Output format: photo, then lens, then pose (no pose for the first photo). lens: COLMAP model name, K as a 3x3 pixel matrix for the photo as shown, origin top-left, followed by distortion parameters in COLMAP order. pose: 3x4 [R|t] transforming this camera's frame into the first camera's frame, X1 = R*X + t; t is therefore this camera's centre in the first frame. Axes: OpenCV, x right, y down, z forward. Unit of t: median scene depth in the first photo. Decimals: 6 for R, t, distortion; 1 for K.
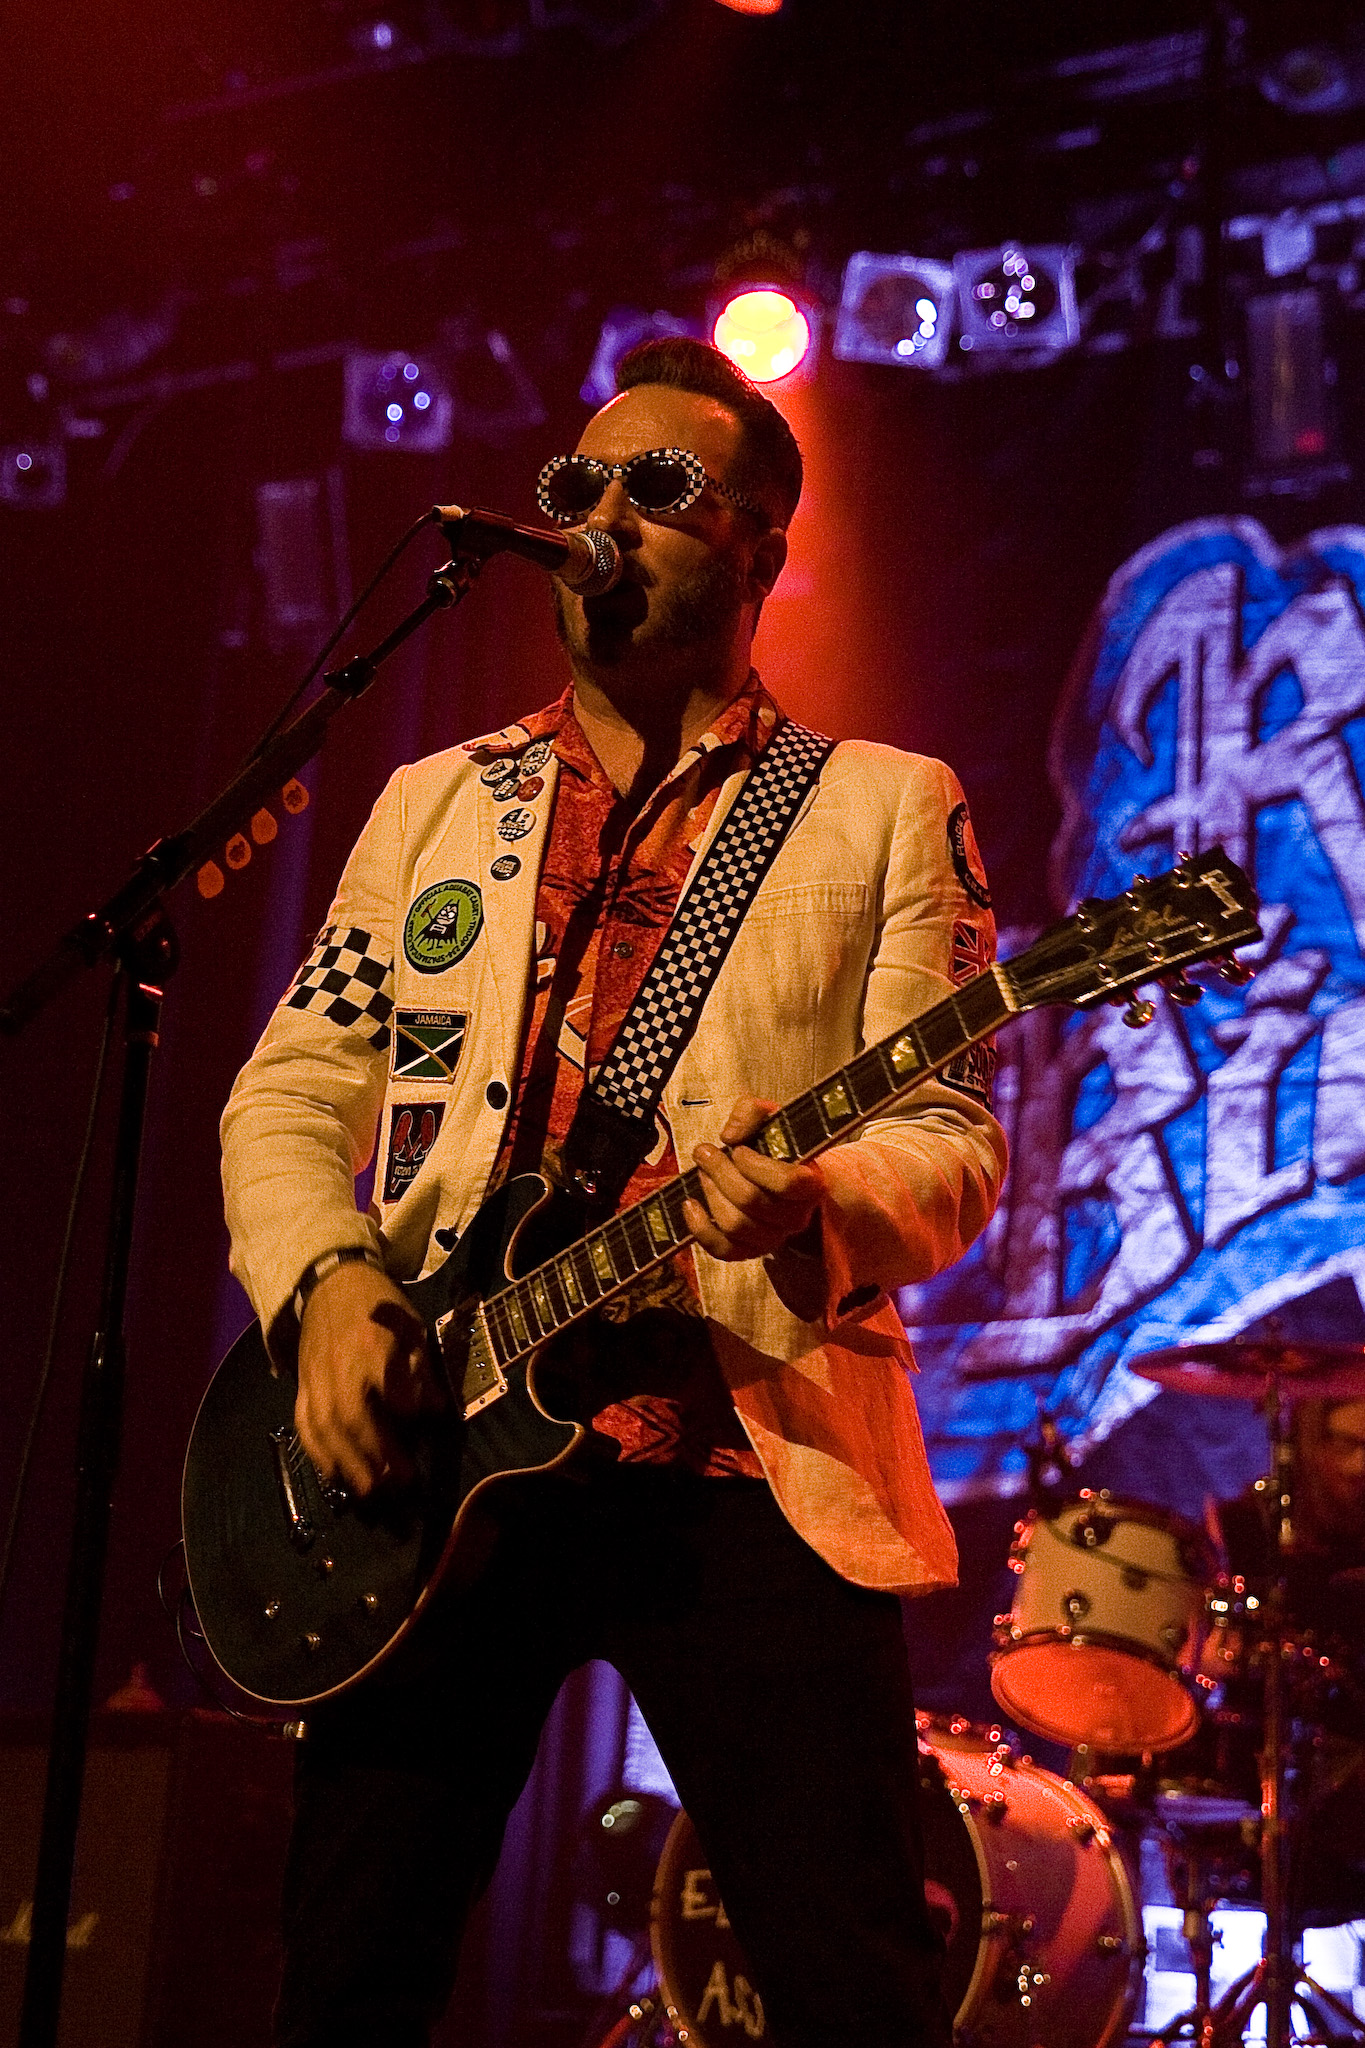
lens RADIAL K [[3837.8, 0, 682.5], [0, 3837.8, 1024.0], [0, 0, 1]] dist [0.156528, -0.047524]
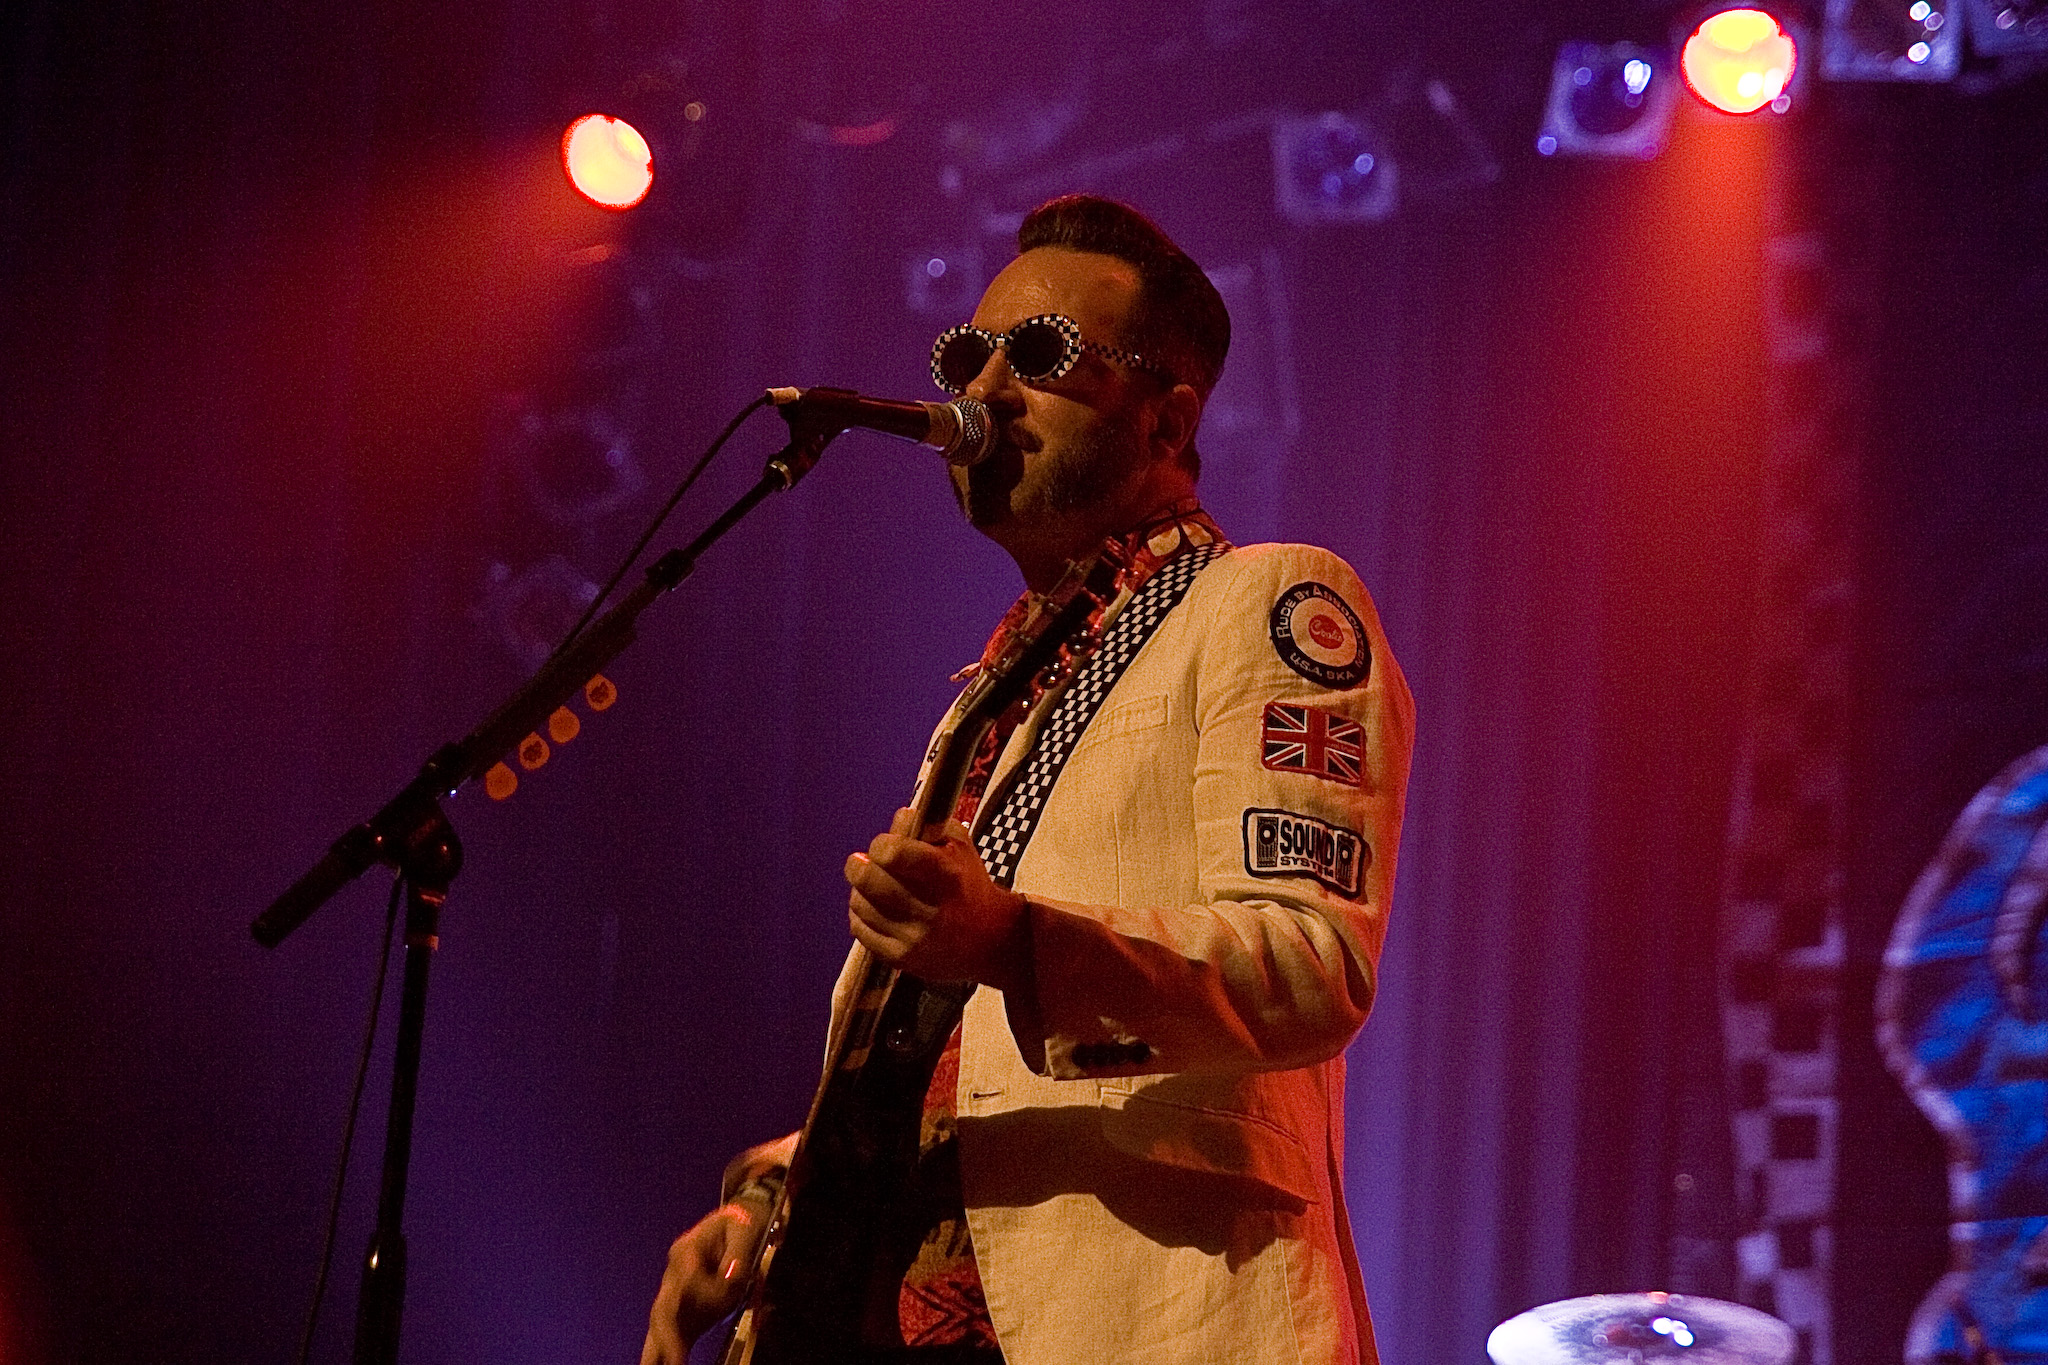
lens RADIAL K [[4656.5, 0, 1024.0], [0, 4656.5, 682.5], [0, 0, 1]] dist [0.307839, -0.908159]
pose [[0.977454, -0.051749, -0.204711, 0.078755], [0.043537, 0.998064, -0.044417, -0.001479], [0.206613, 0.034502, 0.977814, -0.052906]]
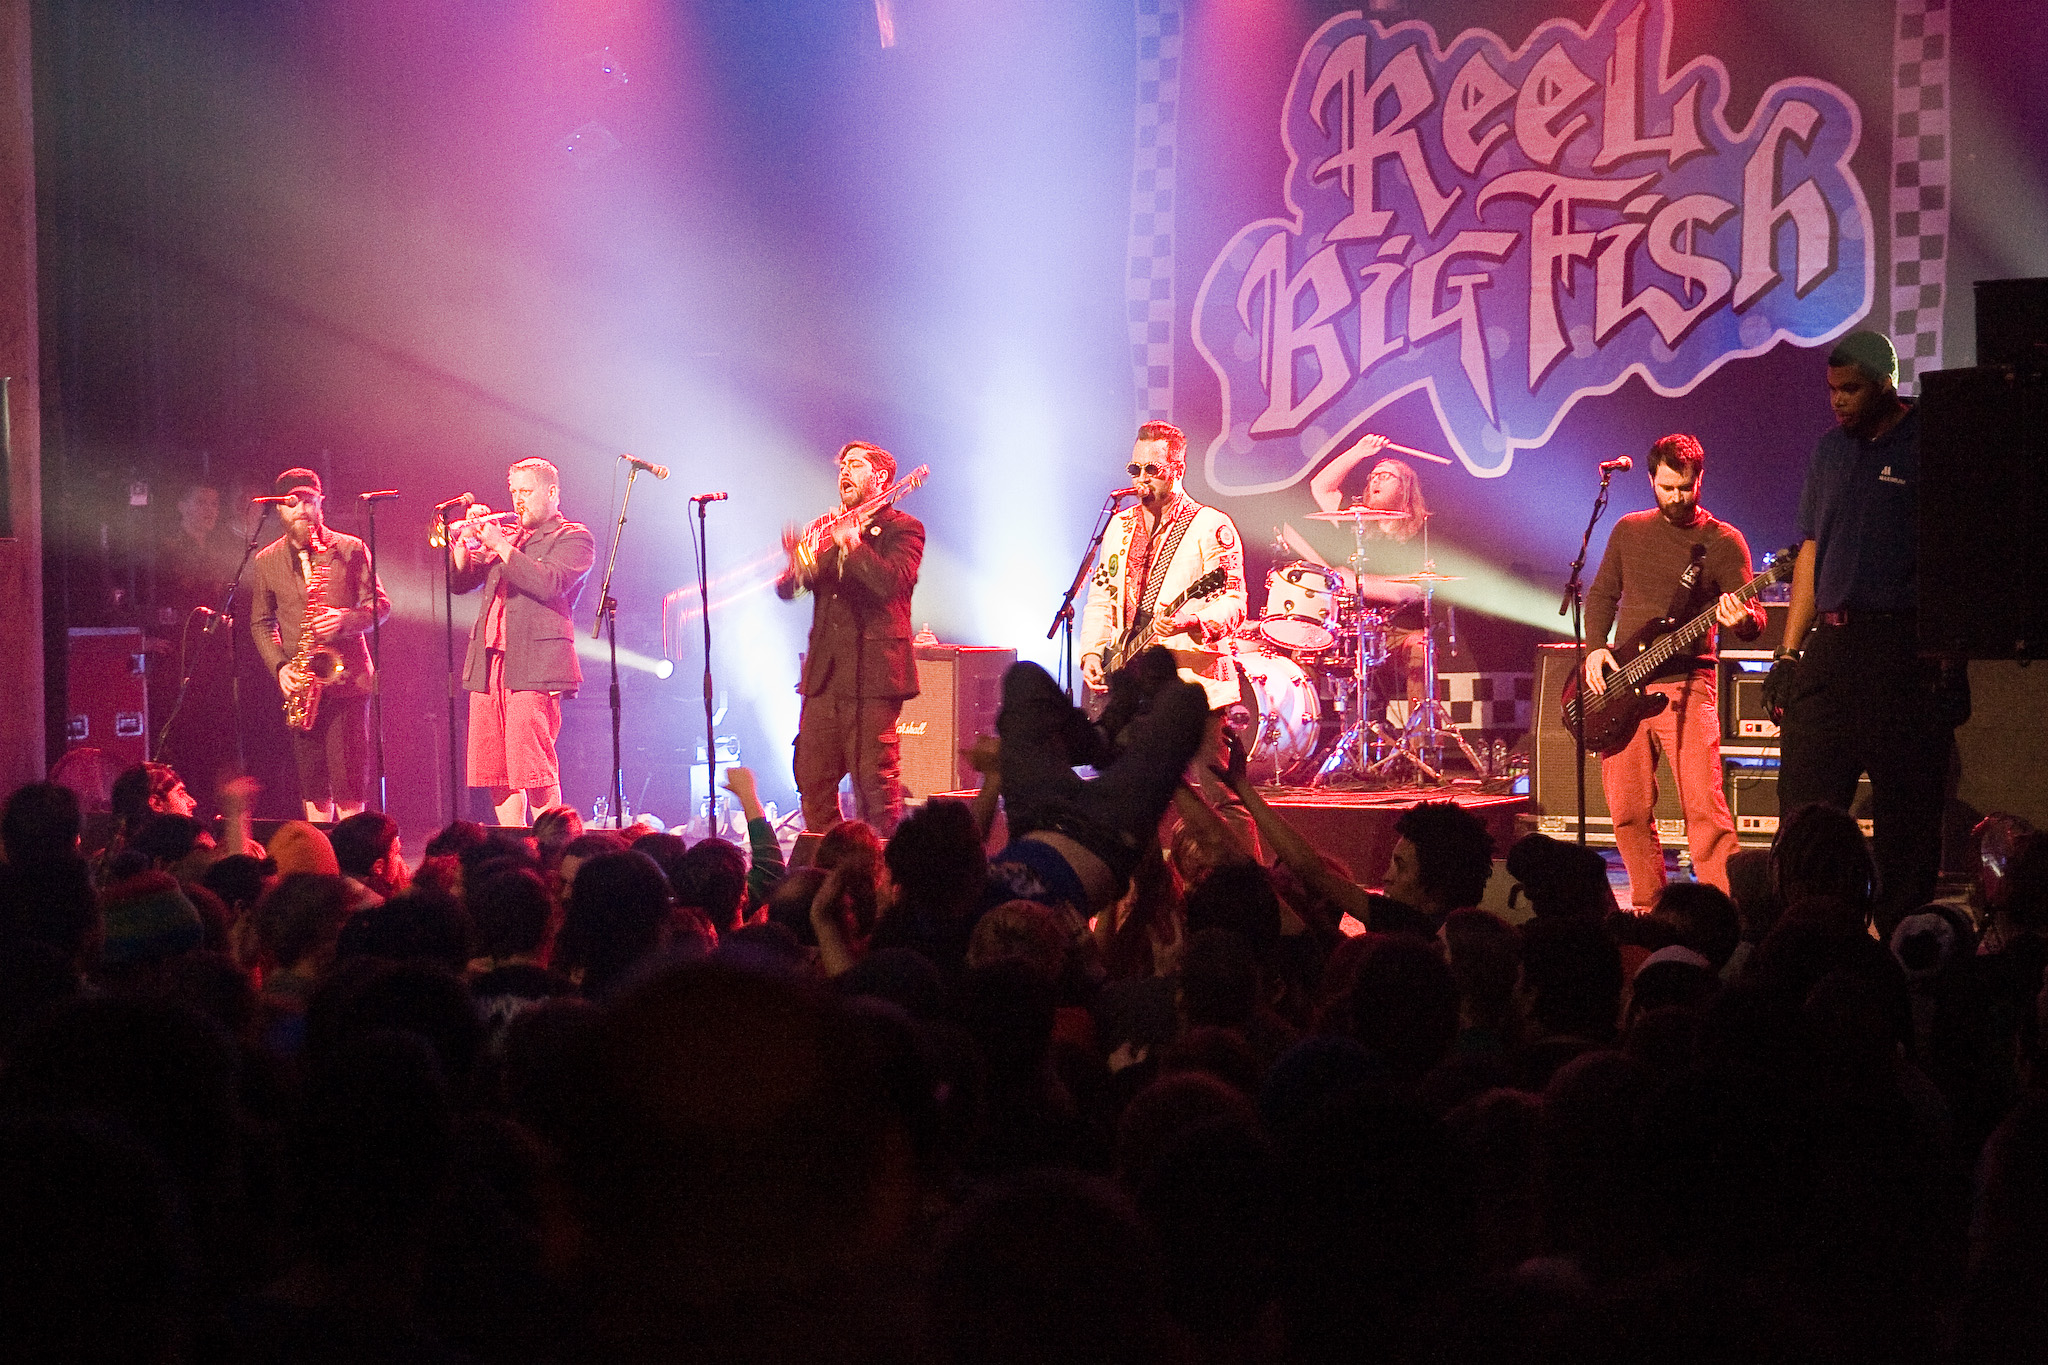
lens RADIAL K [[3837.8, 0, 1024.0], [0, 3837.8, 682.5], [0, 0, 1]] dist [0.156528, -0.047524]
pose [[0.997867, -0.064799, -0.007957, -0.047889], [0.064465, 0.958715, 0.276966, -0.392484], [-0.010319, -0.276888, 0.960847, -1.141973]]
